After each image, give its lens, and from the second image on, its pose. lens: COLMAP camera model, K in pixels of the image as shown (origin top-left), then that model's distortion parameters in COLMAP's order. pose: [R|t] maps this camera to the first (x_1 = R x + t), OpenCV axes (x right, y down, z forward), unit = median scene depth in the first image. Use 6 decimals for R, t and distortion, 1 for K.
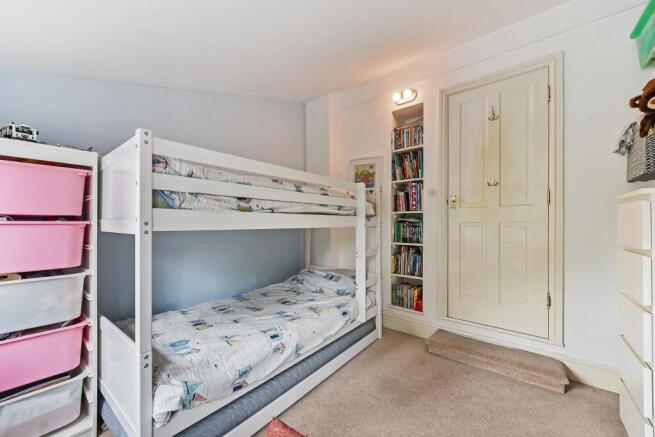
lens RADIAL K [[262.6, 0, 325.2], [0, 262.6, 217.6], [0, 0, 1]] dist [0.003499, -0.000309]
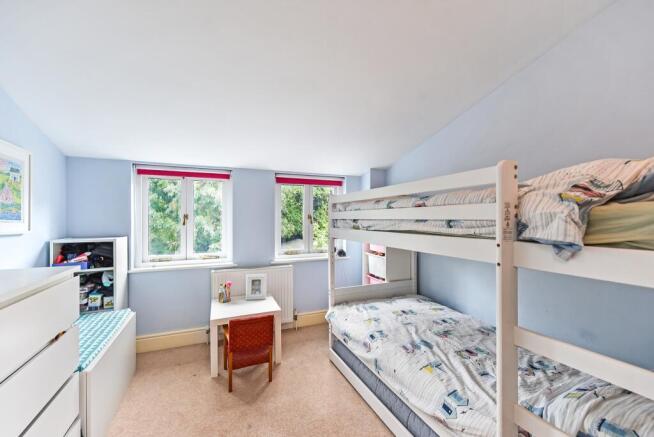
lens RADIAL K [[262.2, 0, 326.6], [0, 262.2, 220.7], [0, 0, 1]] dist [0.003499, -0.000309]
pose [[-0.475247, 0.007917, -0.879817, 0.803770], [0.018706, 0.999824, -0.001107, -0.056005], [0.879654, -0.016984, -0.475311, 1.205777]]
